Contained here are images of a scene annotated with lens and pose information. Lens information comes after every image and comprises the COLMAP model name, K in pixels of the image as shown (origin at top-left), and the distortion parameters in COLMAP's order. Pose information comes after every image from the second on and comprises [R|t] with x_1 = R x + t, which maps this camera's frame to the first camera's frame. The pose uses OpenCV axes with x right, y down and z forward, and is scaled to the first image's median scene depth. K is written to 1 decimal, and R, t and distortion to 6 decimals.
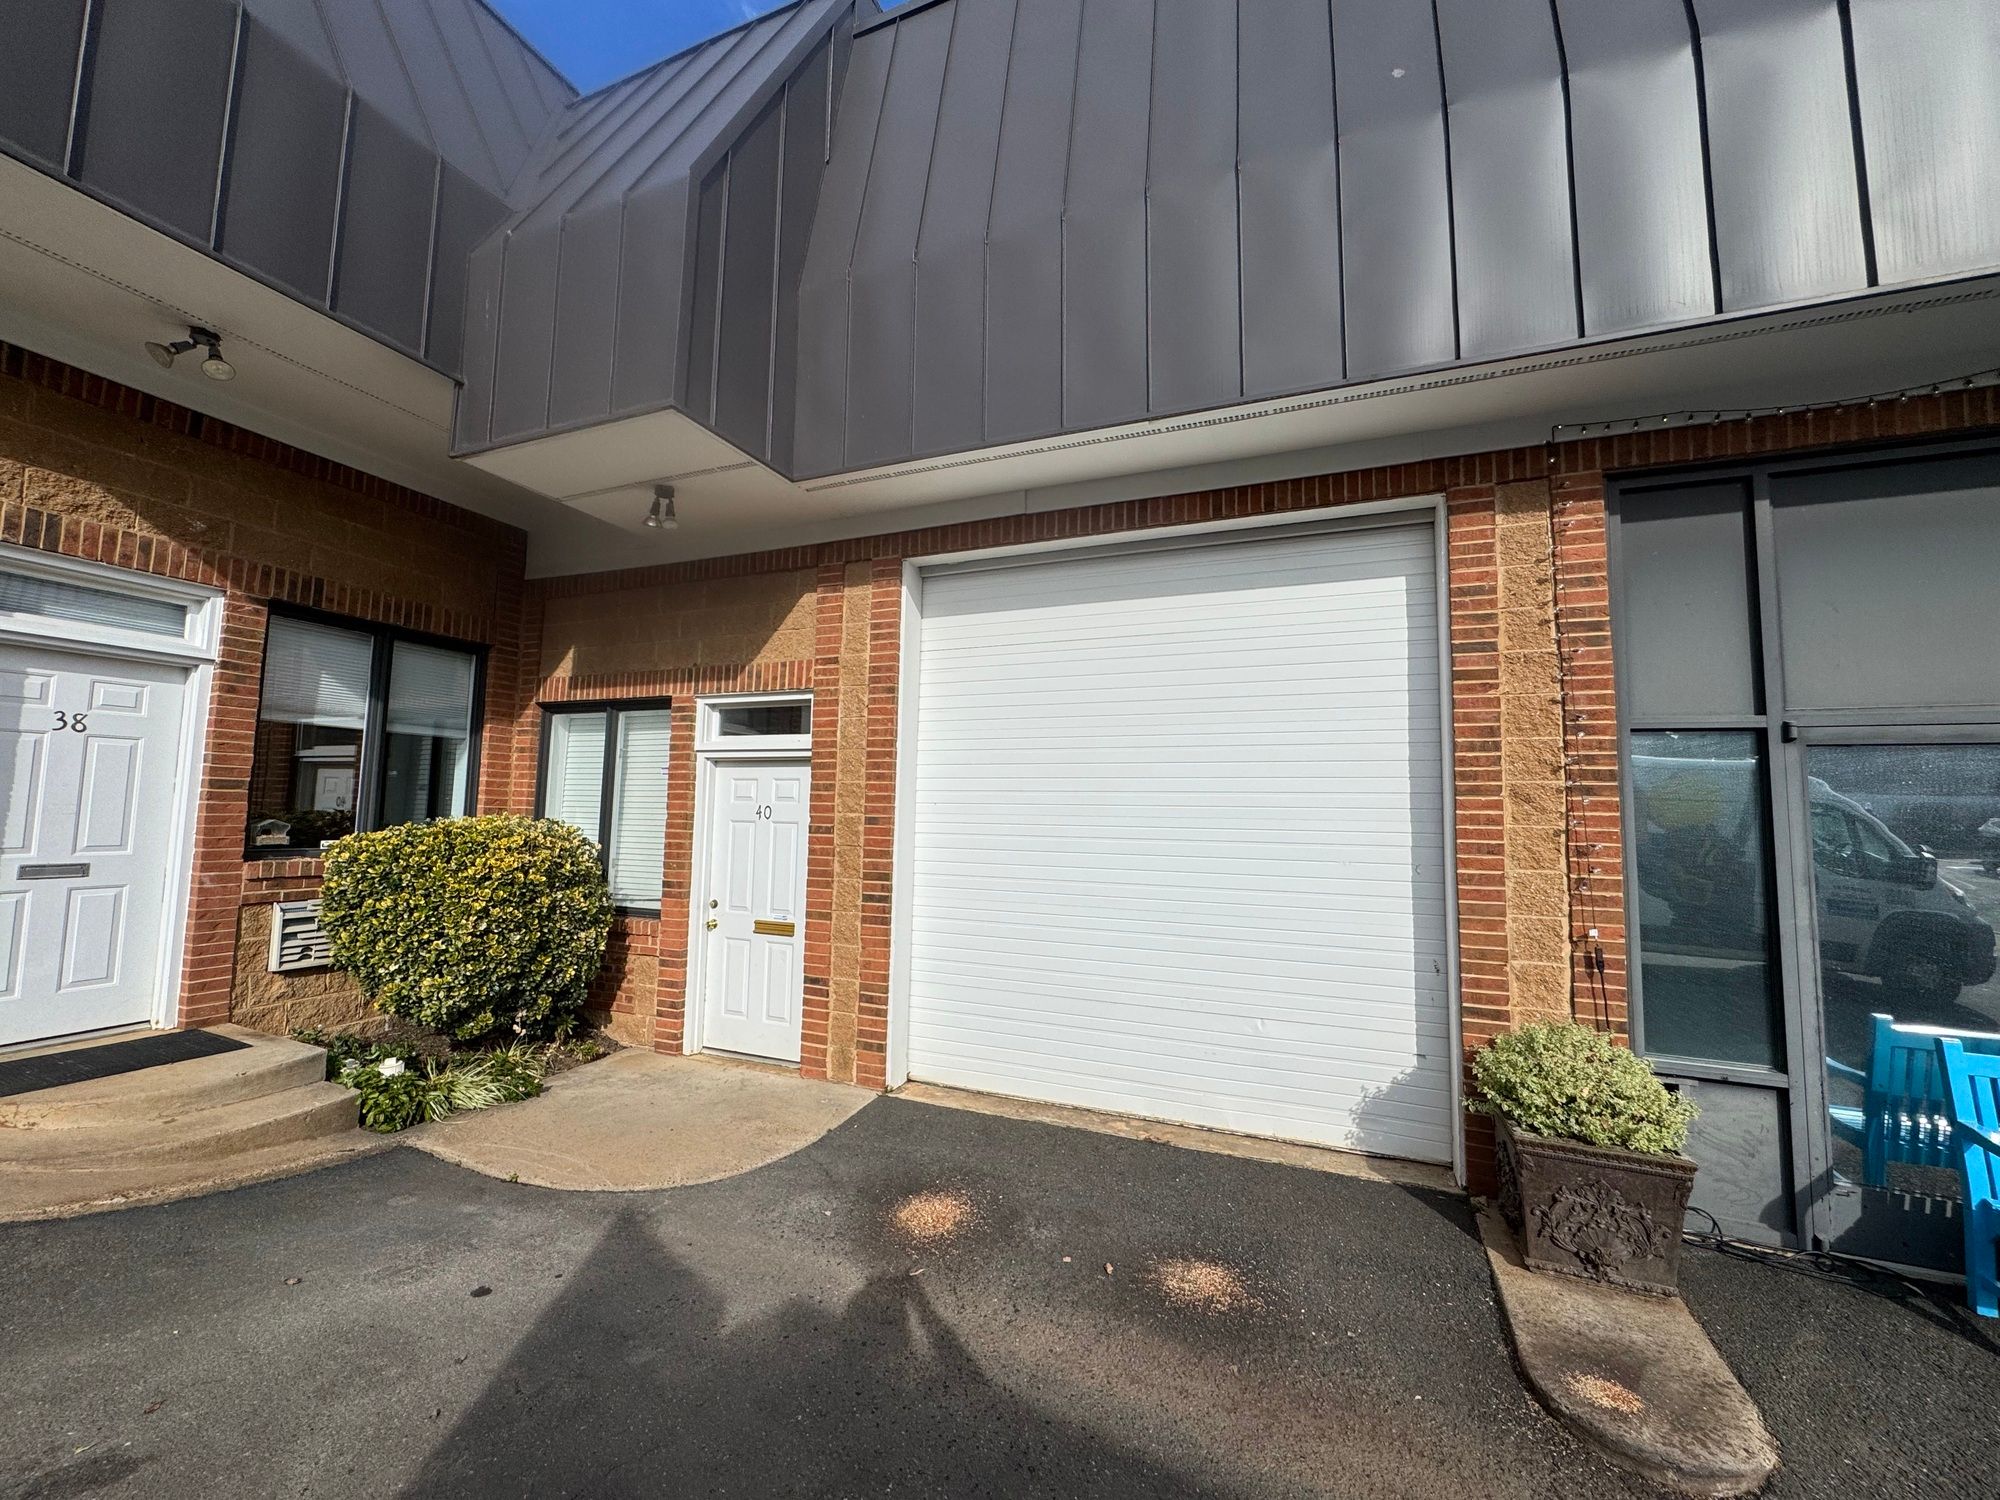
lens RADIAL K [[800.0, 0, 998.6], [0, 800.0, 745.5], [0, 0, 1]] dist [-0.002987, -0.000268]
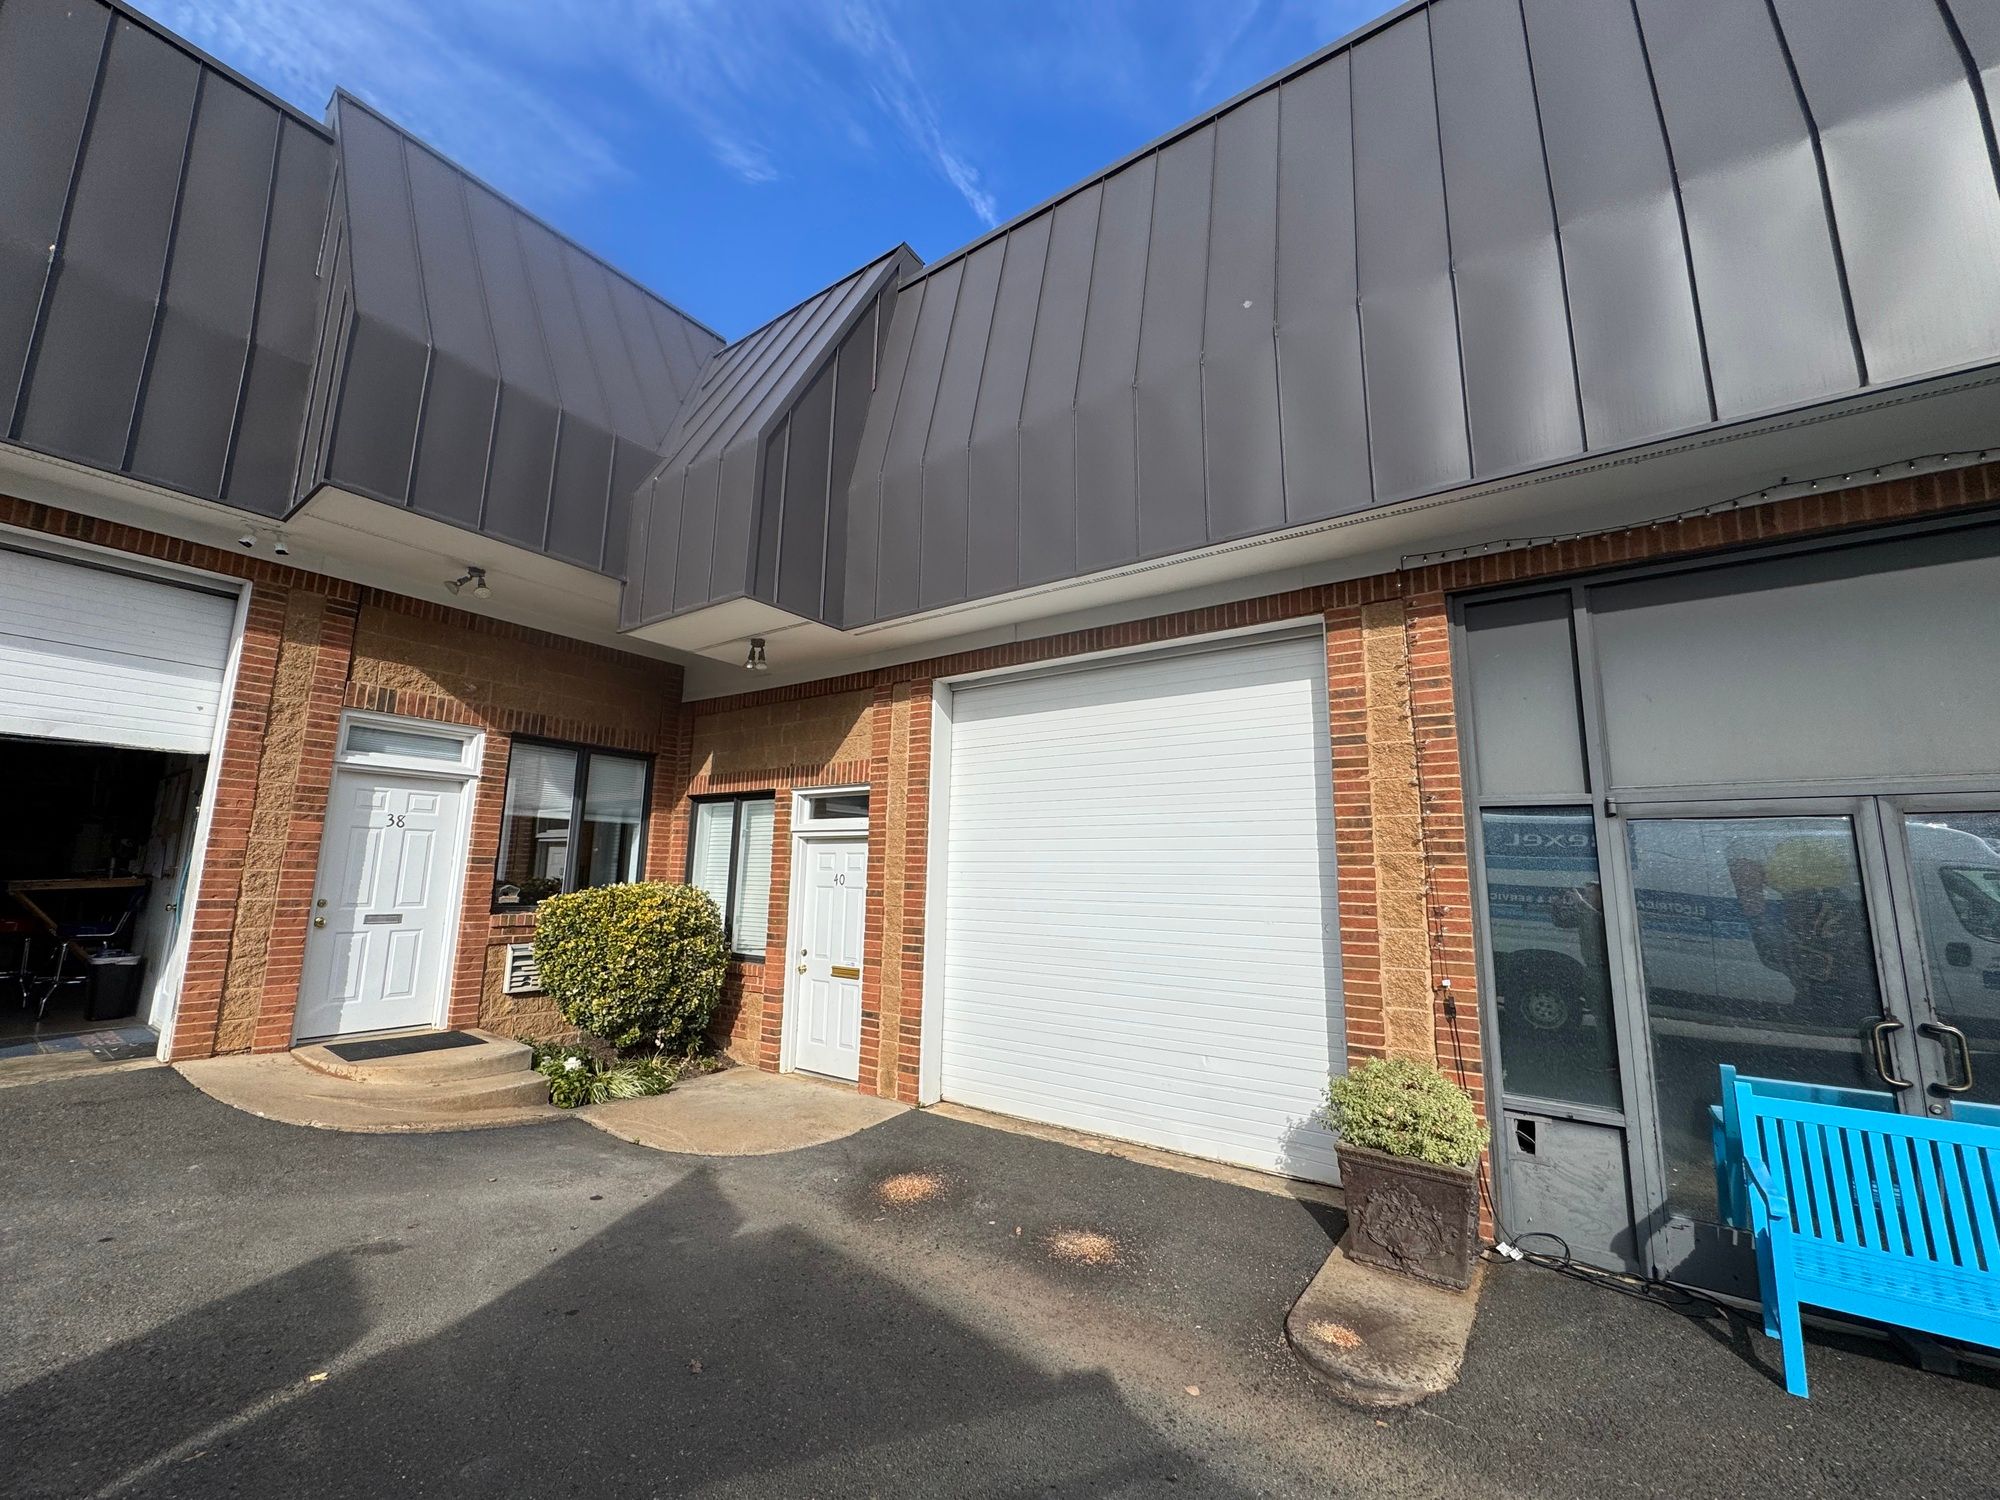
lens RADIAL K [[800.0, 0, 1000.3], [0, 800.0, 744.5], [0, 0, 1]] dist [-0.002987, -0.000268]
pose [[0.975576, -0.037768, -0.216391, 0.333812], [0.019624, 0.996154, -0.085390, -0.023135], [0.218784, 0.079058, 0.972565, -0.274114]]
